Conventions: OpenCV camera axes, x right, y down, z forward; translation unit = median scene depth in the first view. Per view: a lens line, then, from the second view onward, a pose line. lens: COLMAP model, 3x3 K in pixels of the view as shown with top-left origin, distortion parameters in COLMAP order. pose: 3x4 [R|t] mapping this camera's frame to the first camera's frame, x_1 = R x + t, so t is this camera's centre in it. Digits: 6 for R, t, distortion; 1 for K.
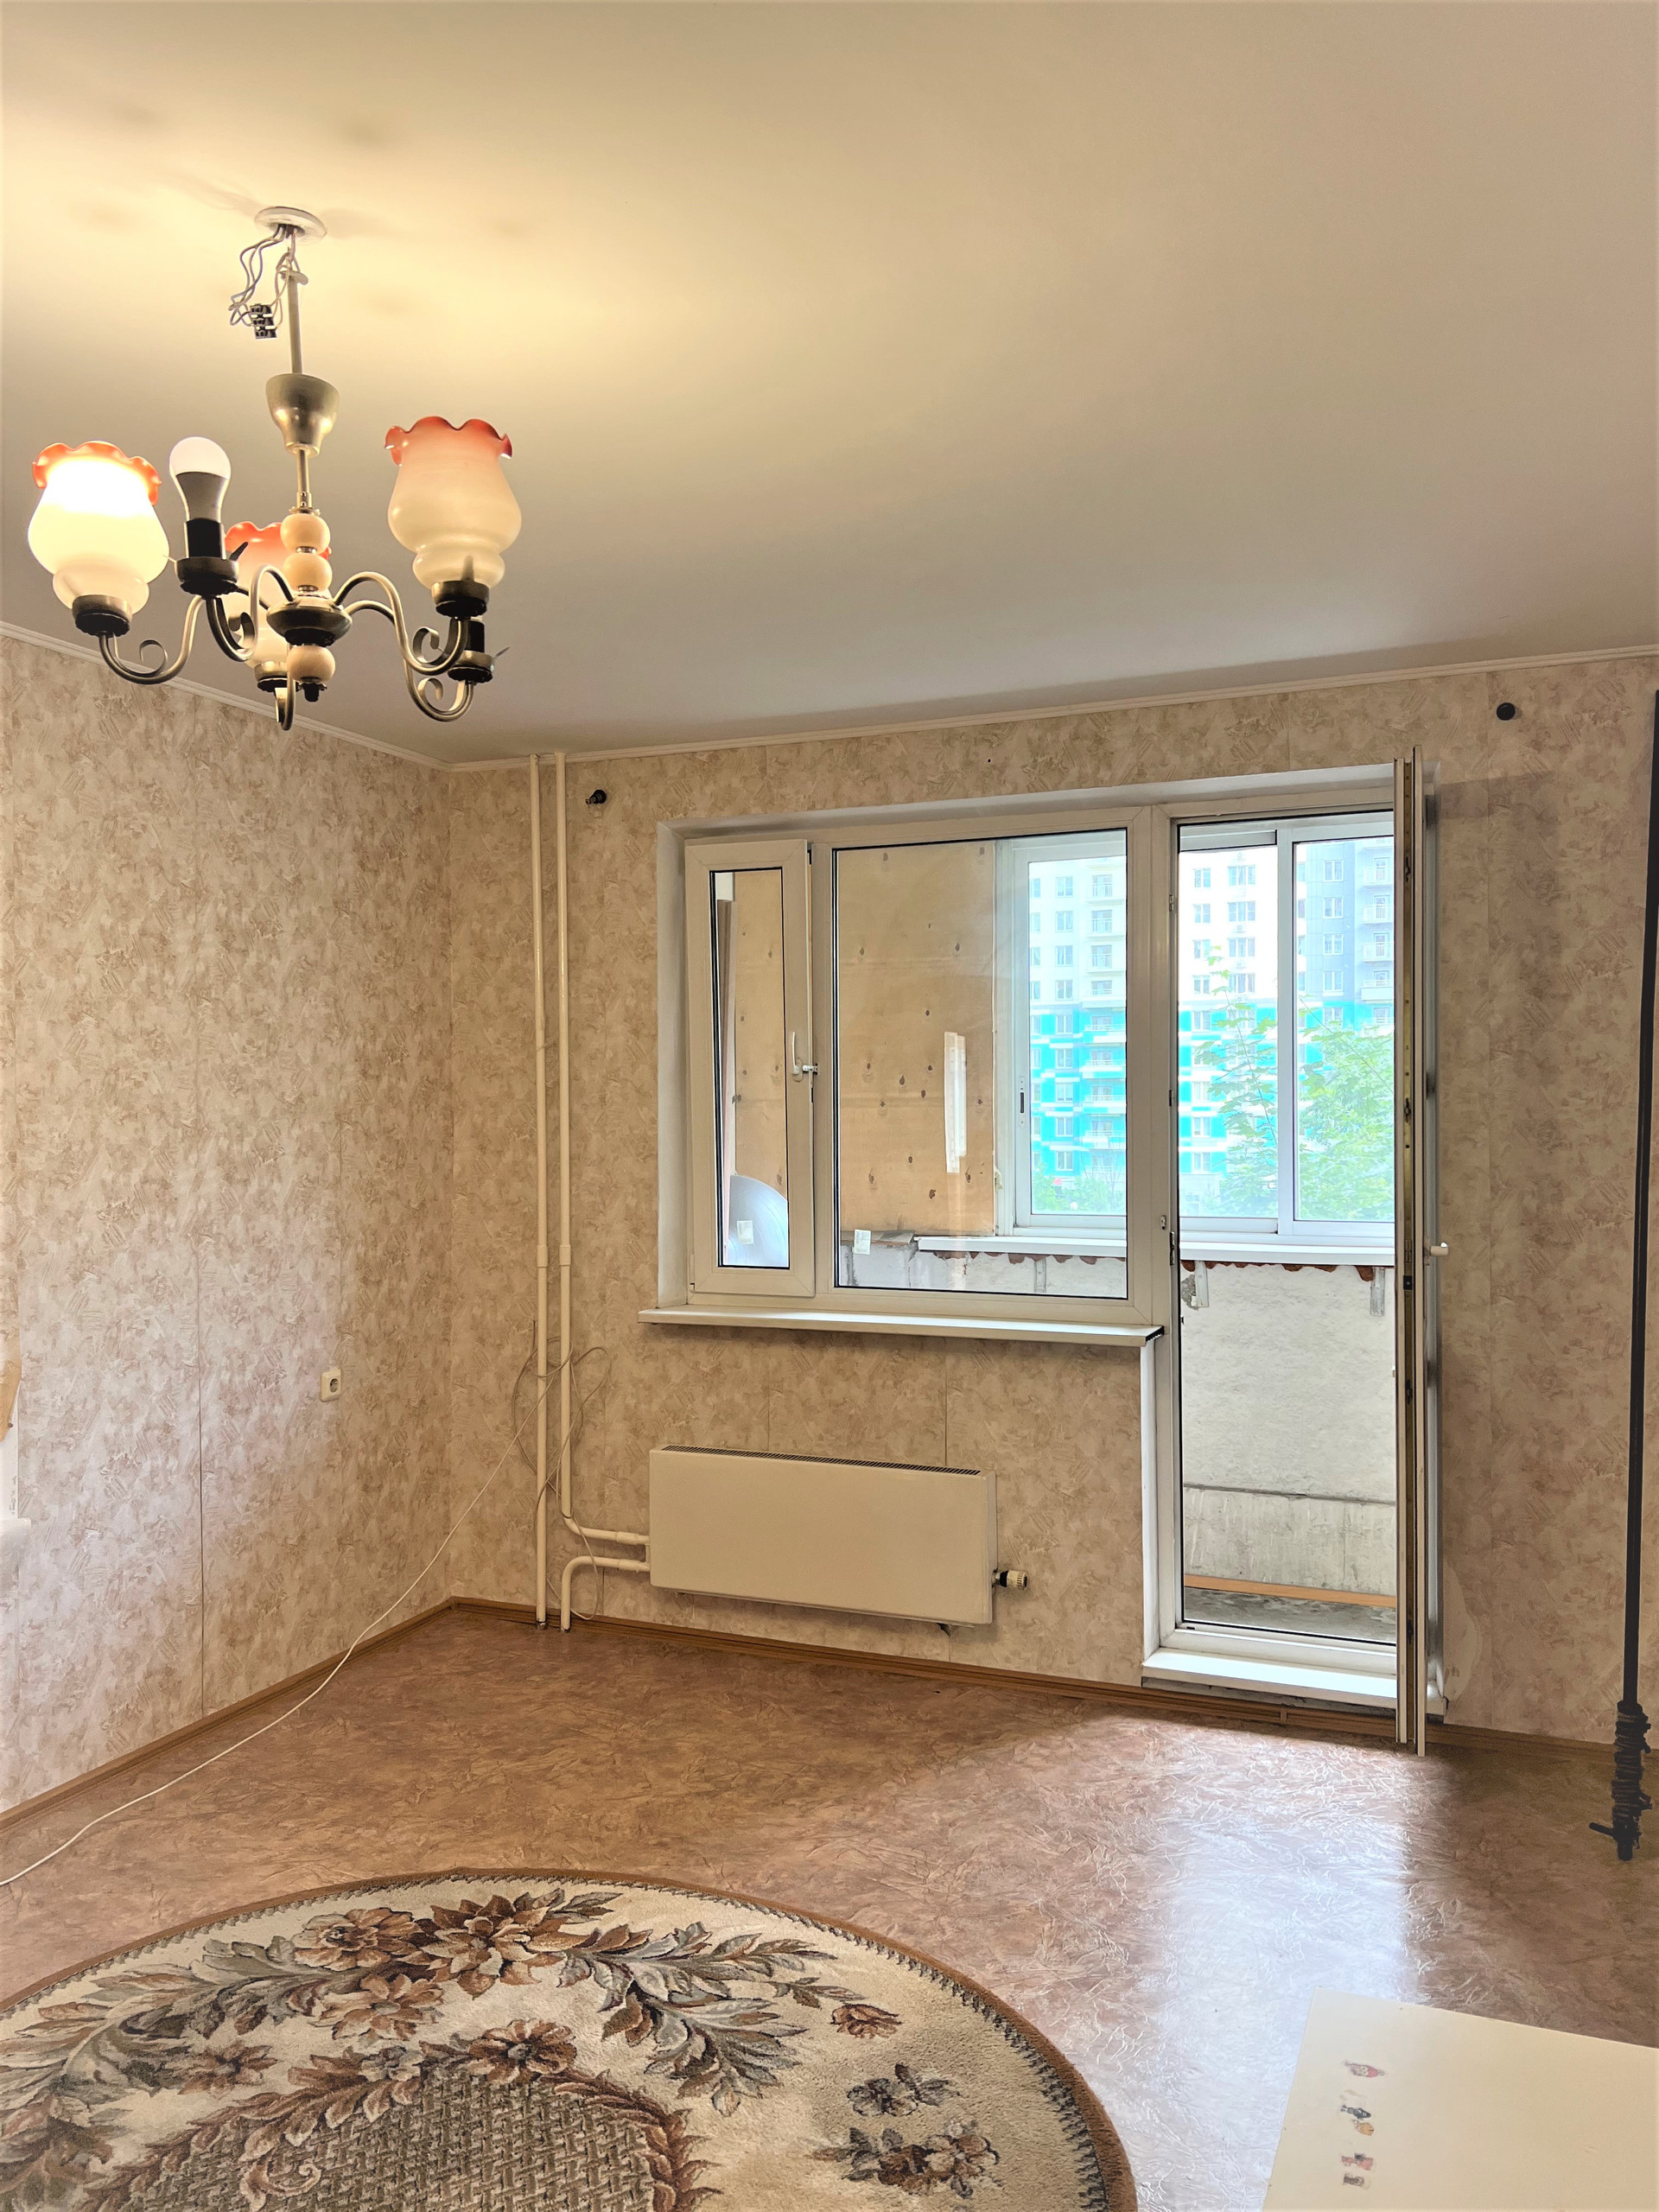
lens RADIAL K [[1679.6, 0, 839.1], [0, 1679.6, 1114.1], [0, 0, 1]] dist [0.098860, -0.092068]
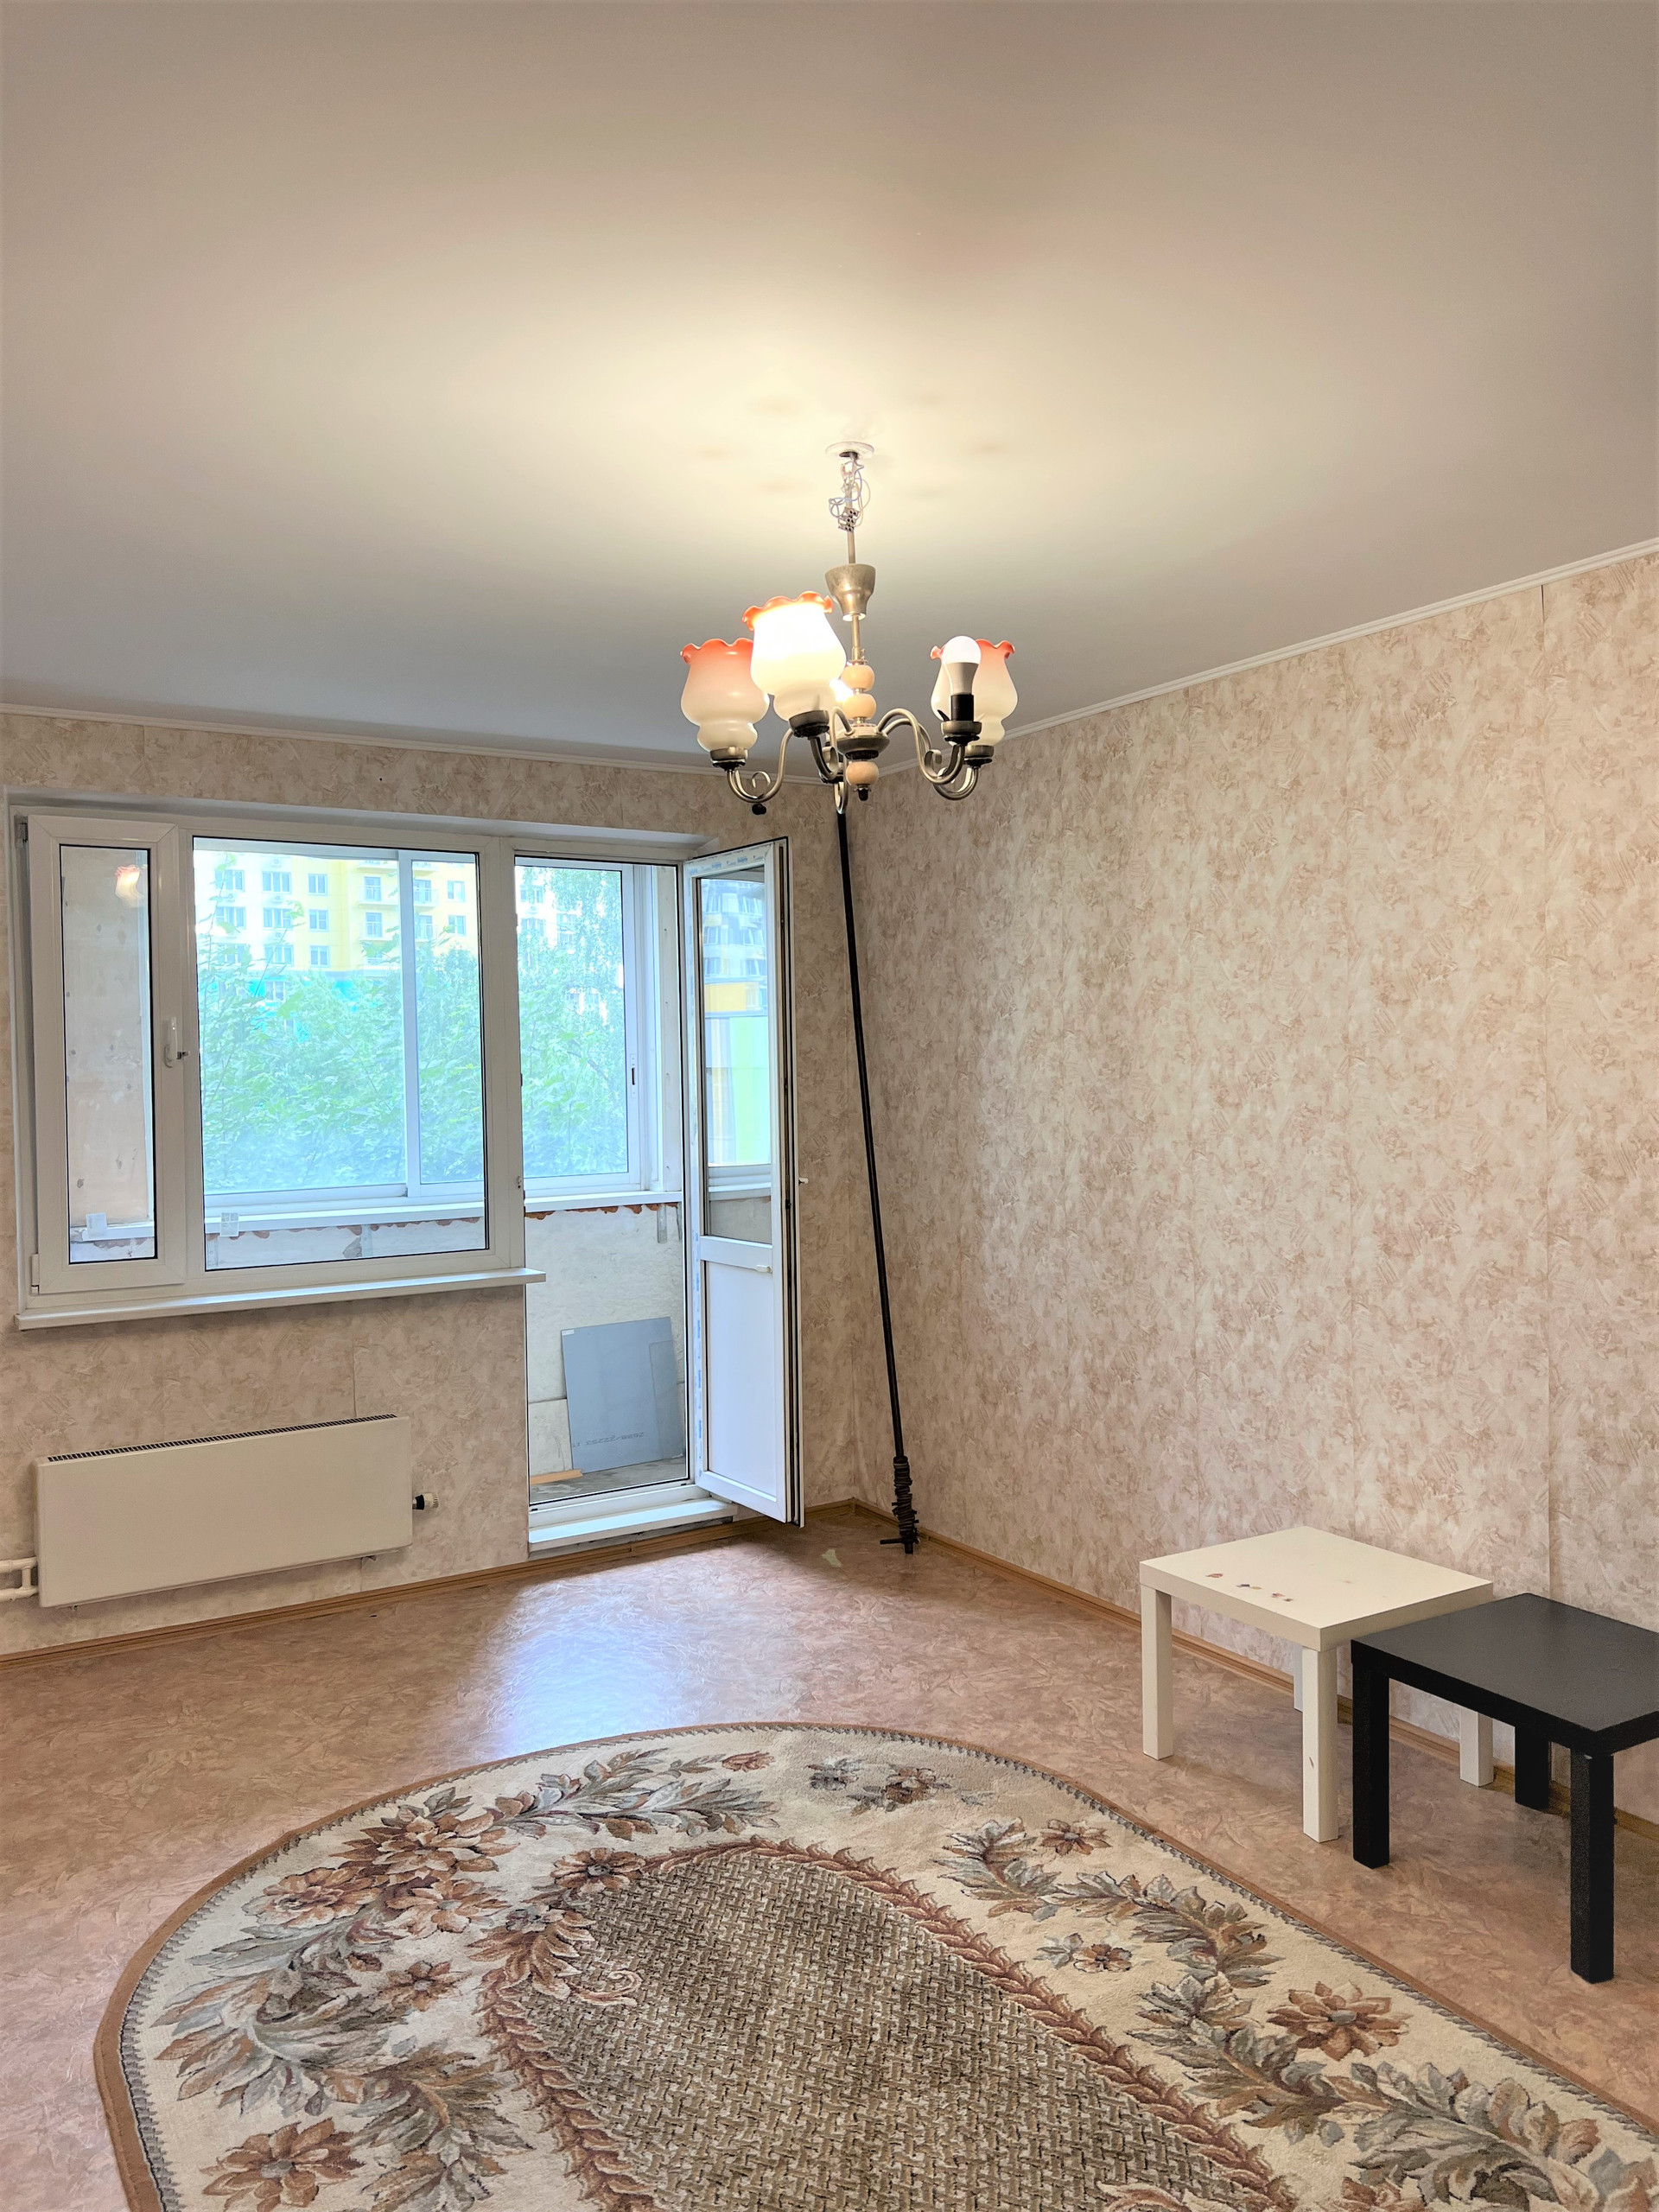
lens RADIAL K [[1667.5, 0, 854.5], [0, 1667.5, 1117.4], [0, 0, 1]] dist [0.032230, -0.027600]
pose [[0.583526, -0.028089, 0.811609, -0.642782], [0.018760, 0.999601, 0.021107, -0.003514], [-0.811878, 0.002909, 0.583820, 0.102014]]
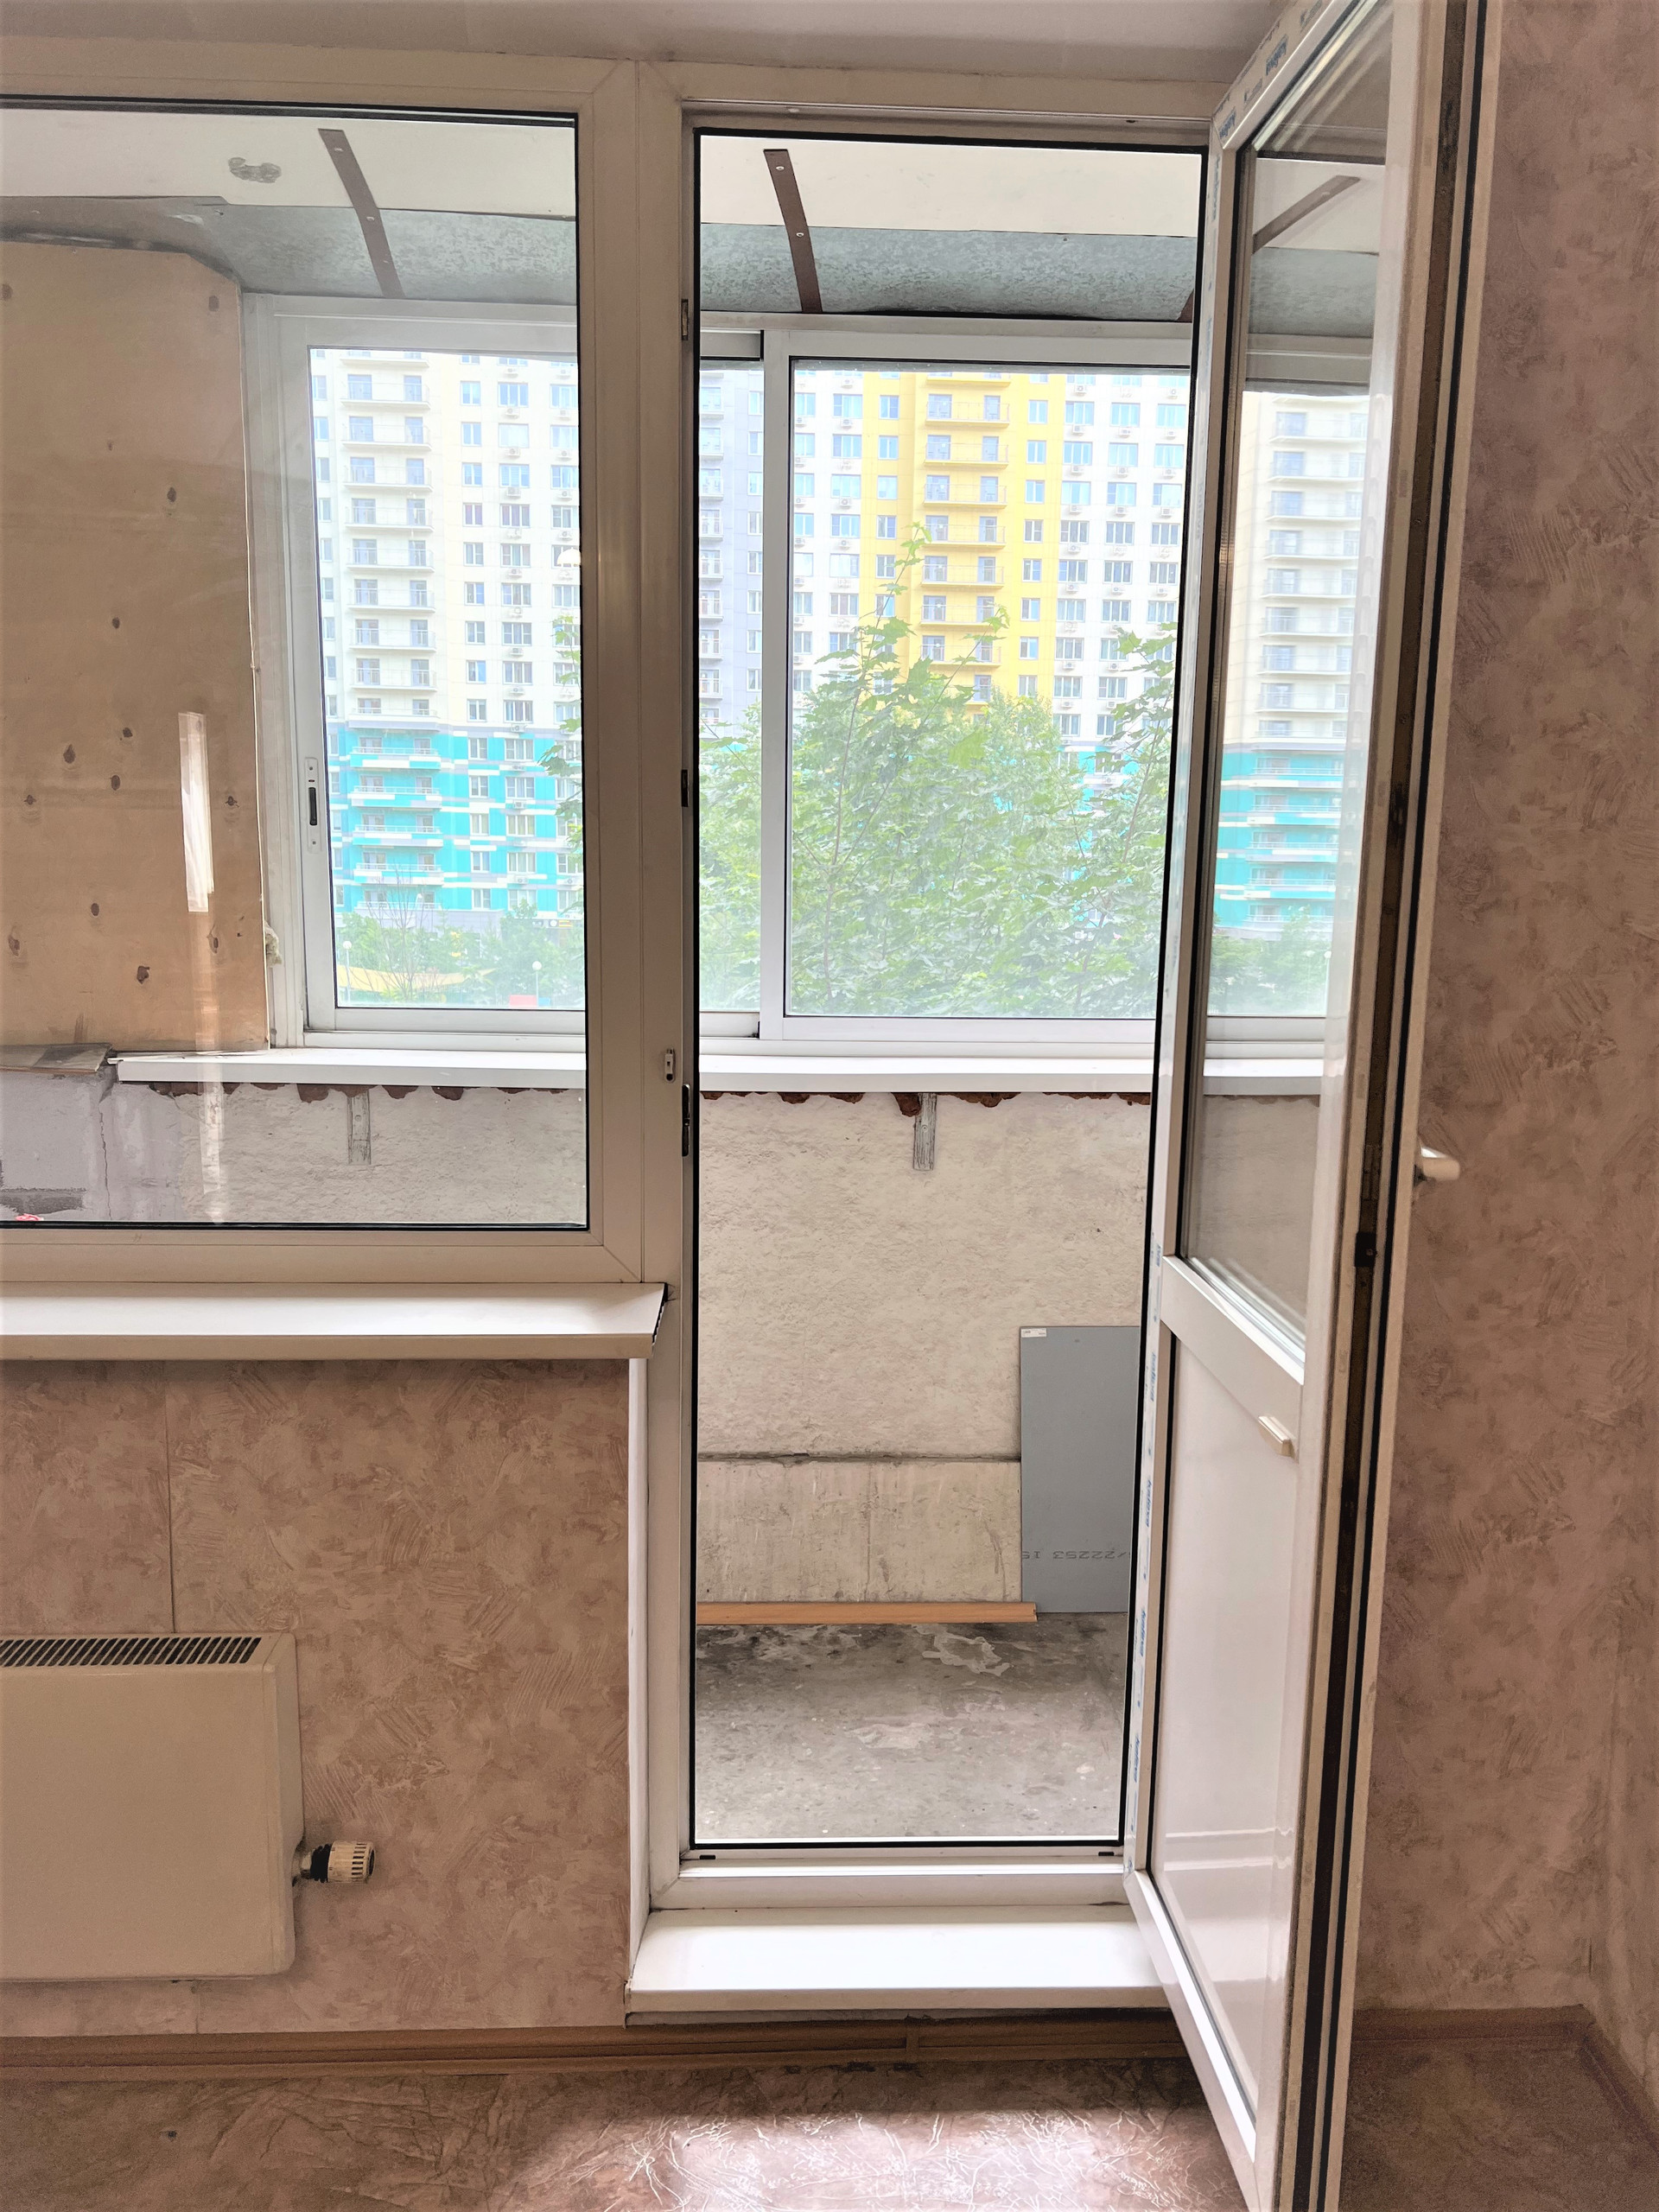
lens RADIAL K [[1667.5, 0, 854.5], [0, 1667.5, 1117.4], [0, 0, 1]] dist [0.032230, -0.027600]
pose [[0.907572, -0.046371, 0.417329, 0.049438], [-0.020692, 0.987737, 0.154752, 0.007351], [-0.419387, -0.149084, 0.895482, 0.574421]]
